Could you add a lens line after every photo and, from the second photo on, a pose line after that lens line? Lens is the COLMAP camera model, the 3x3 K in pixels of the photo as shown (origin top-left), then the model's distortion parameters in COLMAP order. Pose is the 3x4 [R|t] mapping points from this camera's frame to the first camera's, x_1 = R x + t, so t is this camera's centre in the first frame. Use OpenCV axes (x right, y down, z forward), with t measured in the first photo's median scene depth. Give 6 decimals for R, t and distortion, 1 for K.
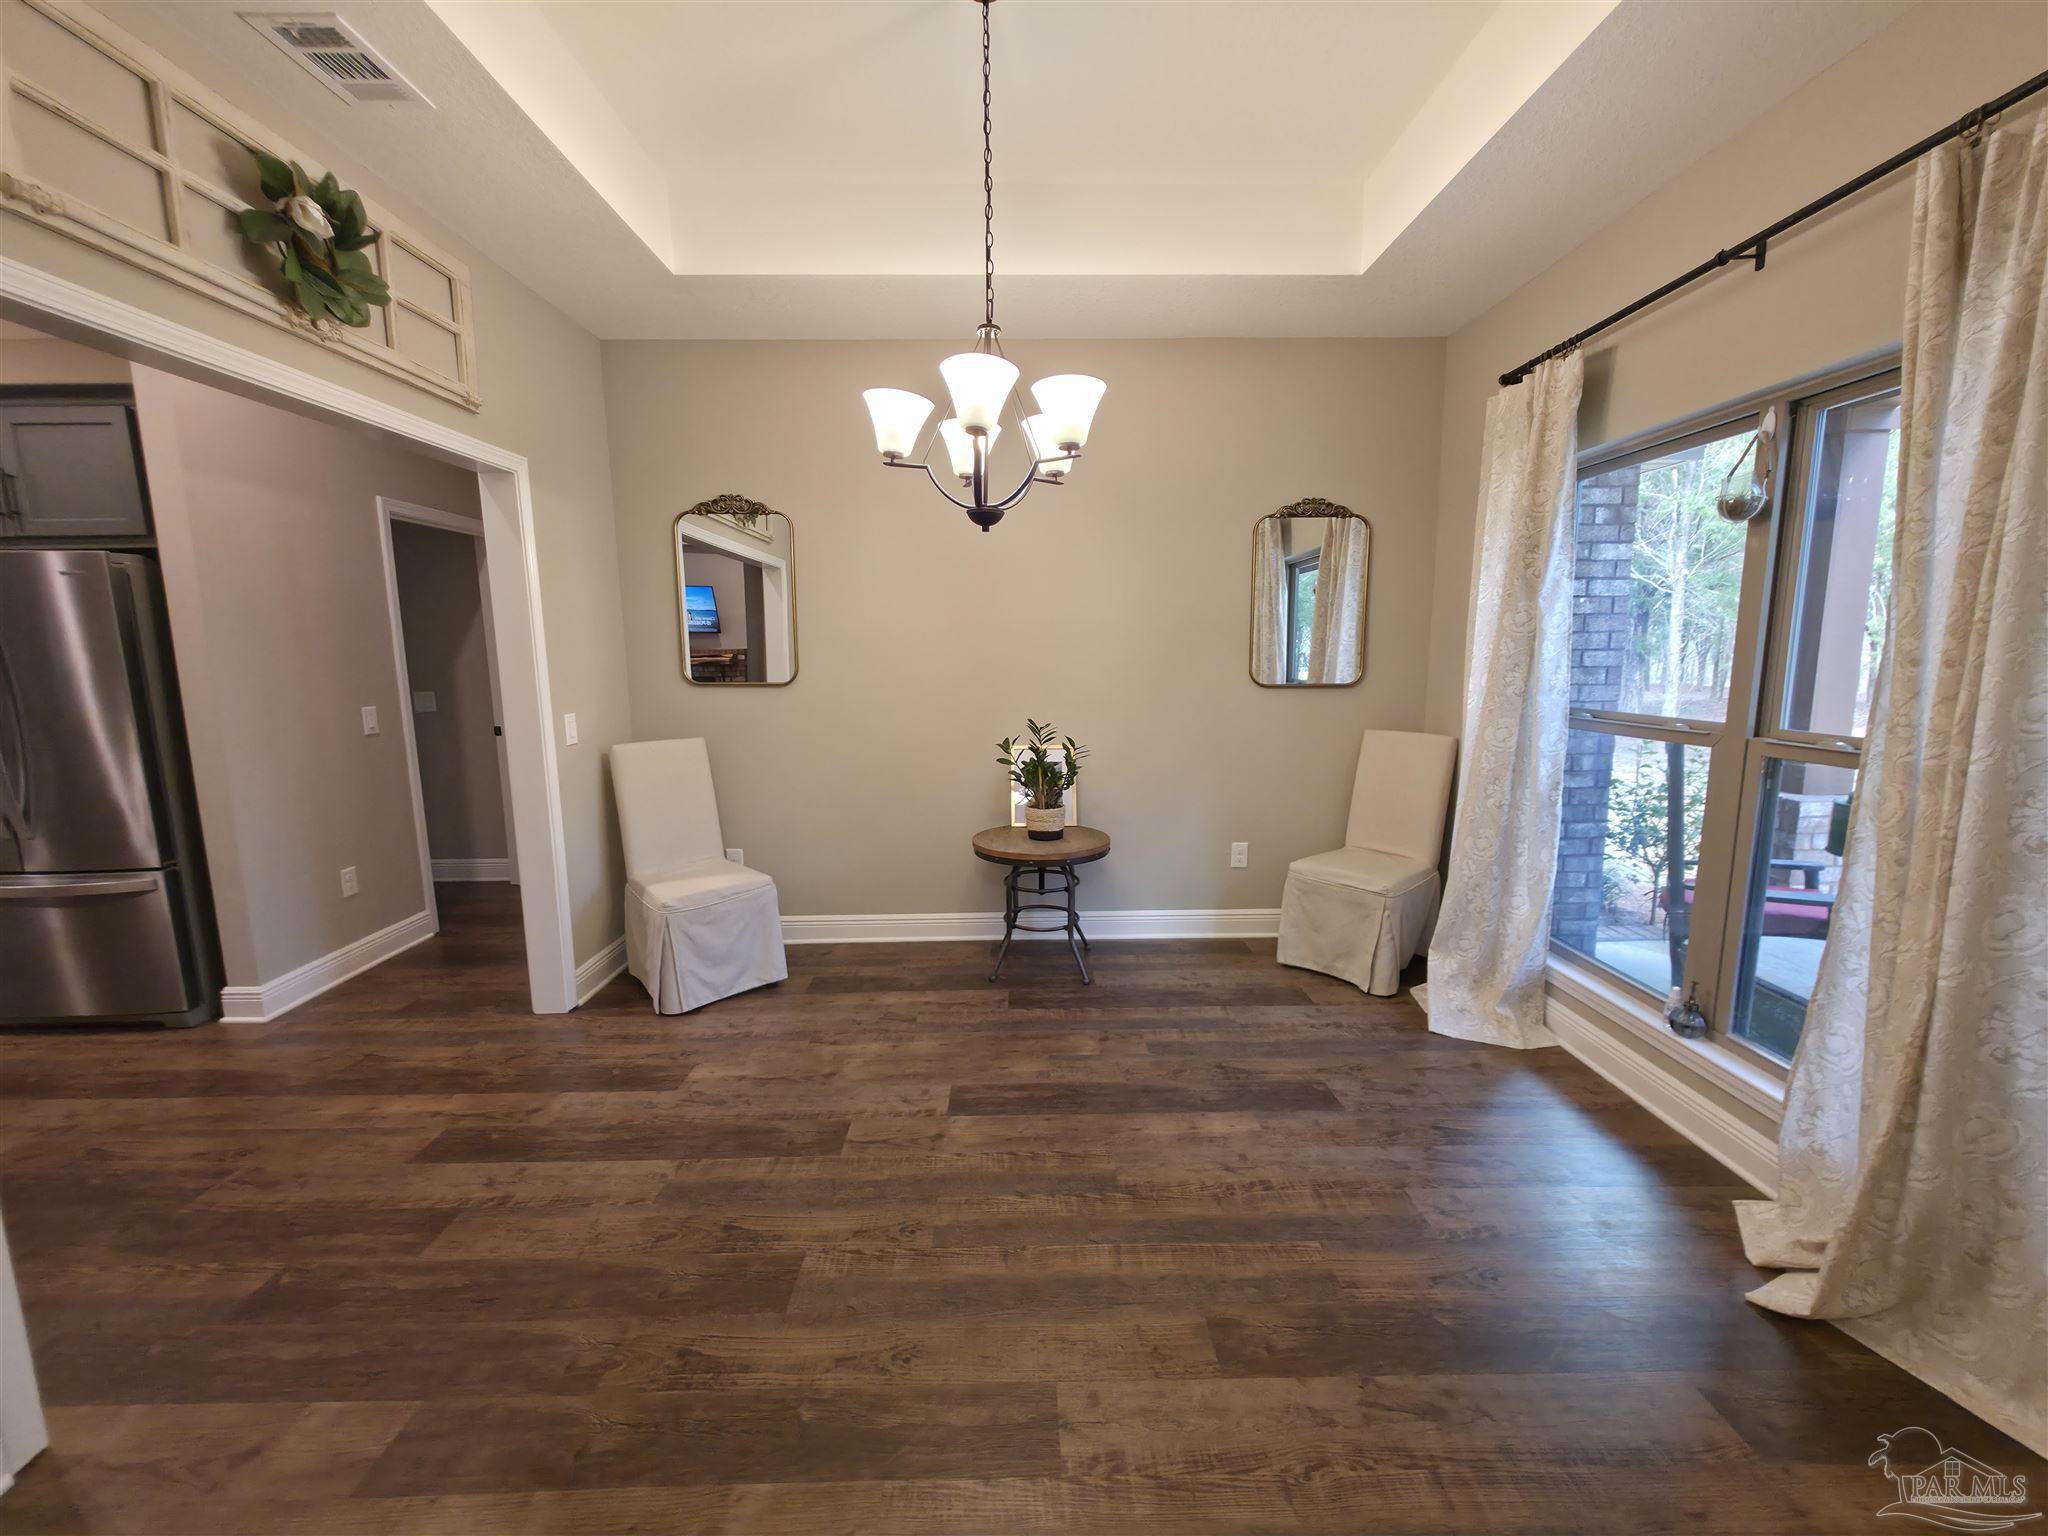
lens RADIAL K [[824.7, 0, 1027.0], [0, 824.7, 765.2], [0, 0, 1]] dist [-0.000097, 0.000263]
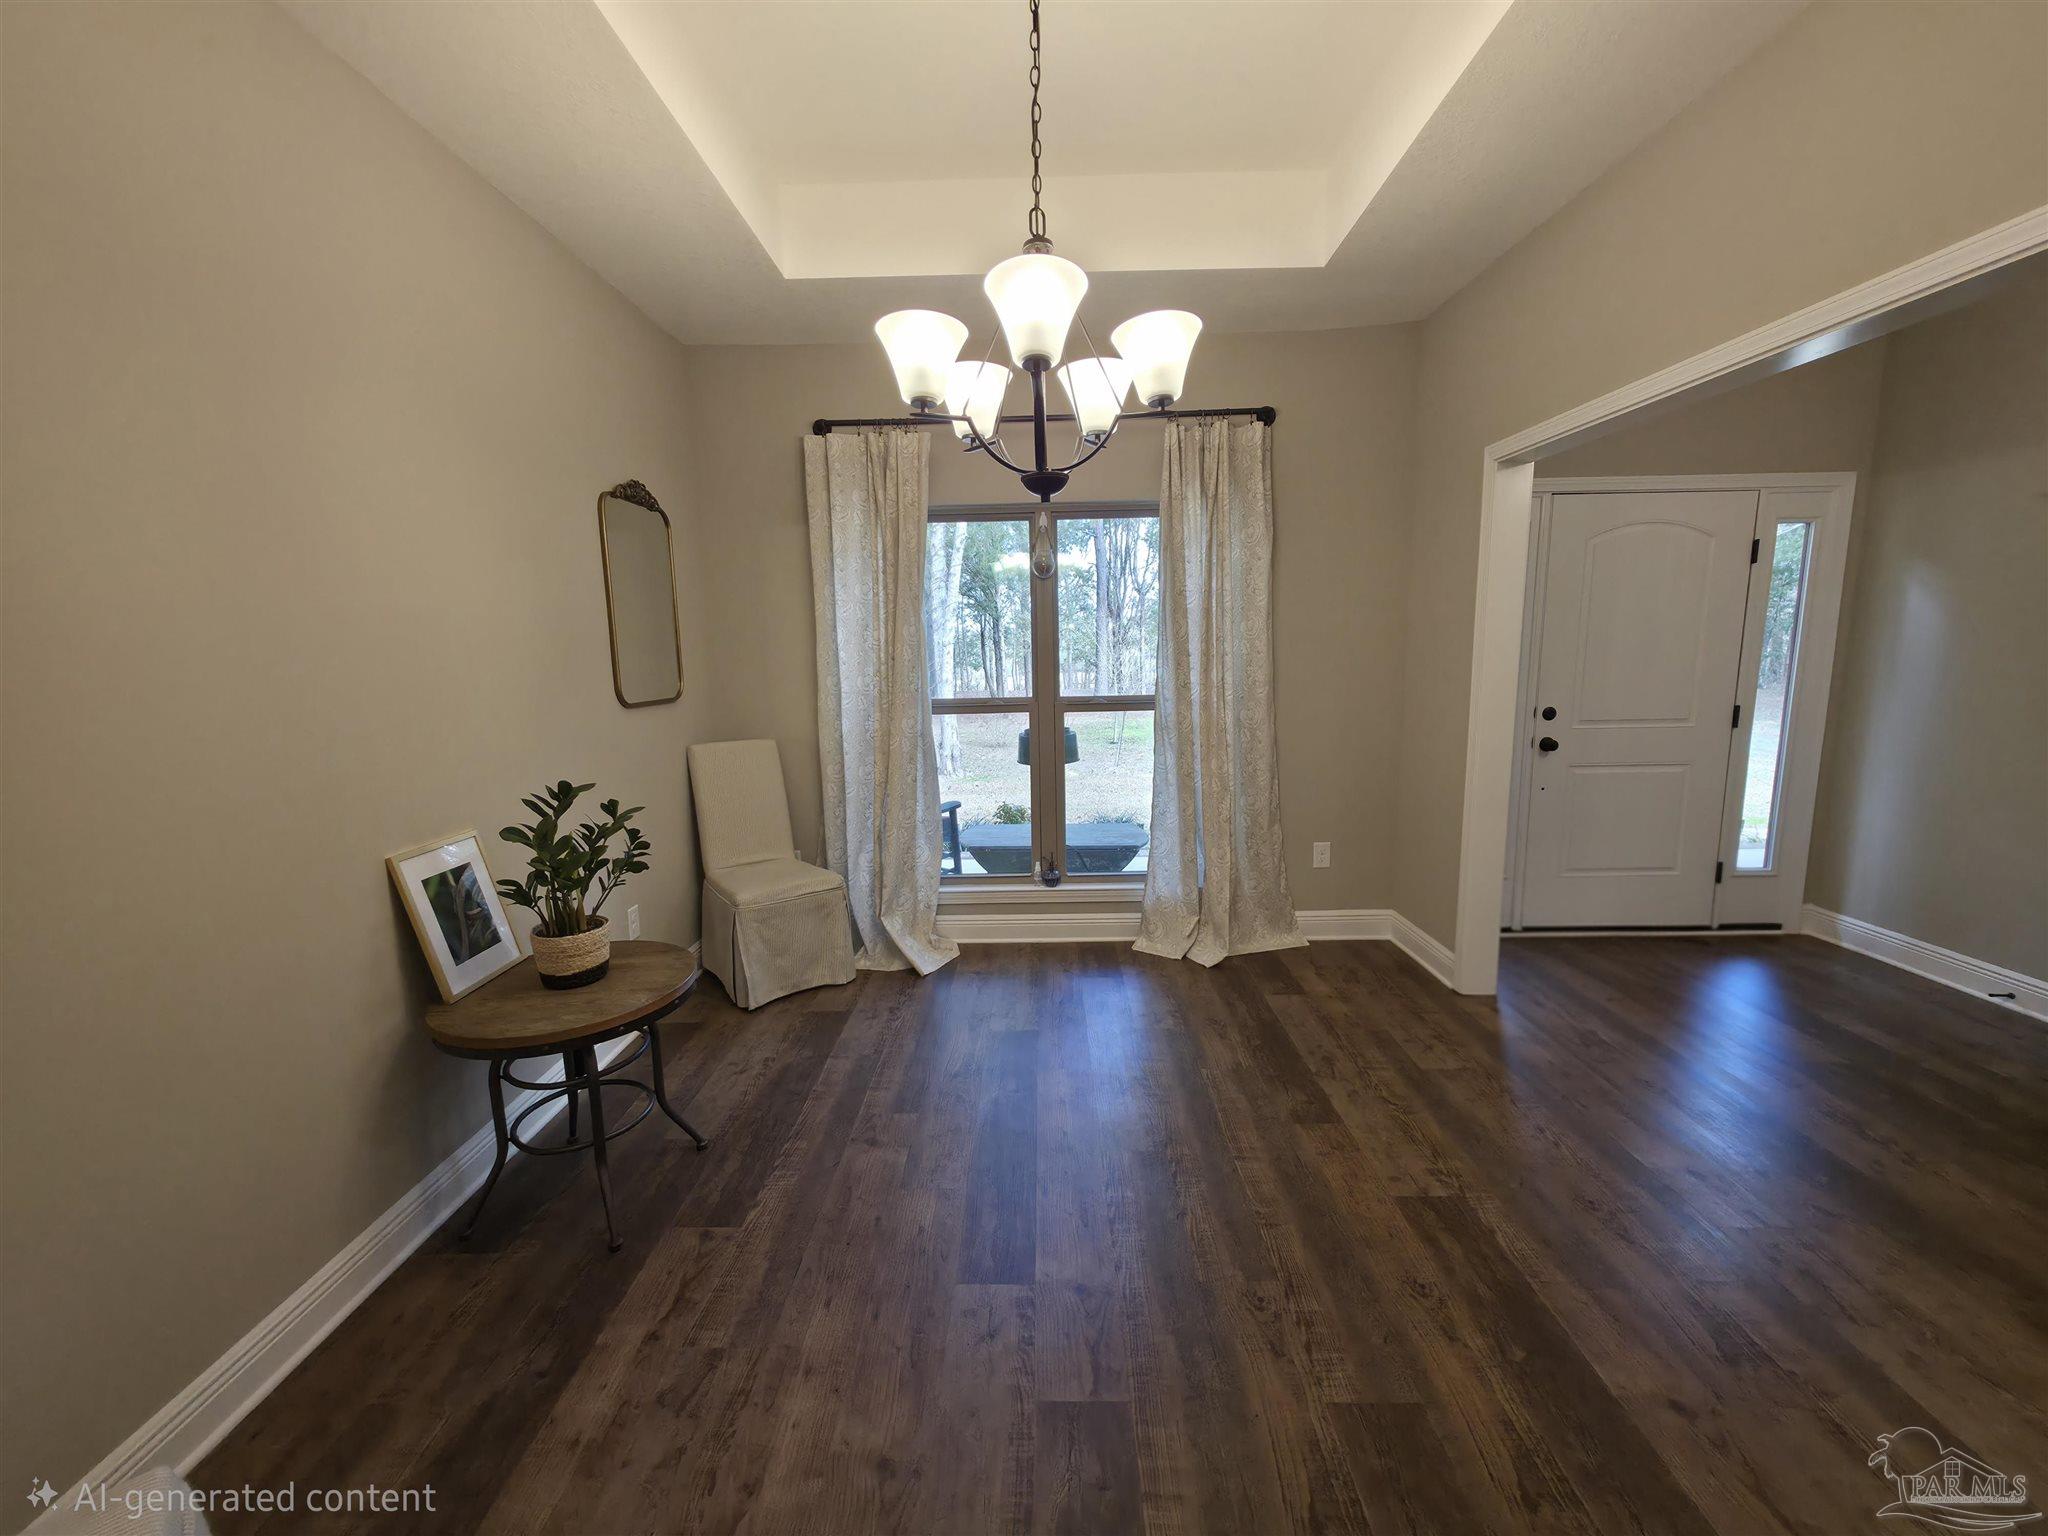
lens RADIAL K [[824.7, 0, 1011.7], [0, 824.7, 769.9], [0, 0, 1]] dist [-0.000097, 0.000263]
pose [[0.032244, -0.142299, 0.989298, -0.946030], [0.163012, 0.977308, 0.135261, -0.159932], [-0.986097, 0.156906, 0.054709, 1.120700]]
